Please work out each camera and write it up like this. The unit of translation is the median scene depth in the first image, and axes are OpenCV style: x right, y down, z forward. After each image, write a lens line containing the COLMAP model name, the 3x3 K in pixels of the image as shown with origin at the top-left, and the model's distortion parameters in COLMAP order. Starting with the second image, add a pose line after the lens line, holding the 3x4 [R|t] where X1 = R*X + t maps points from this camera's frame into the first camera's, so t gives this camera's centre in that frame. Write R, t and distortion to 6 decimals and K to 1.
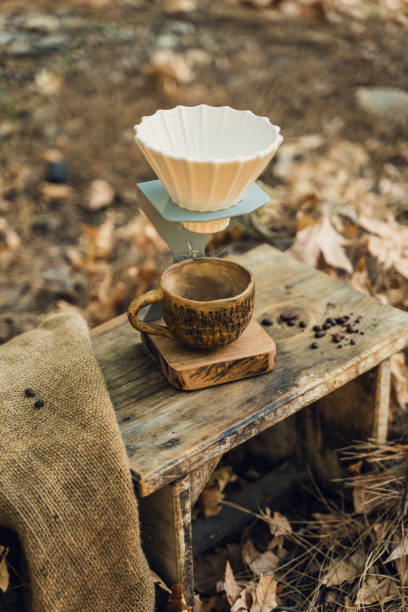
lens RADIAL K [[1316.1, 0, 201.4], [0, 1316.1, 310.5], [0, 0, 1]] dist [-0.027888, 0.000000]
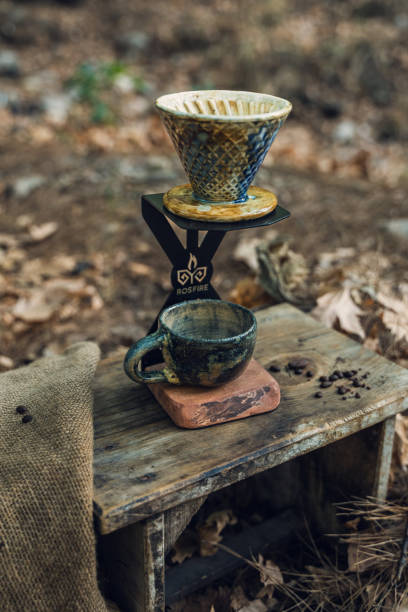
lens RADIAL K [[805.4, 0, 199.9], [0, 805.4, 296.4], [0, 0, 1]] dist [-0.039583, 0.000000]
pose [[0.989795, 0.086000, -0.113618, 0.060557], [-0.099638, 0.987715, -0.120381, 0.035365], [0.101870, 0.130474, 0.986204, 0.388412]]
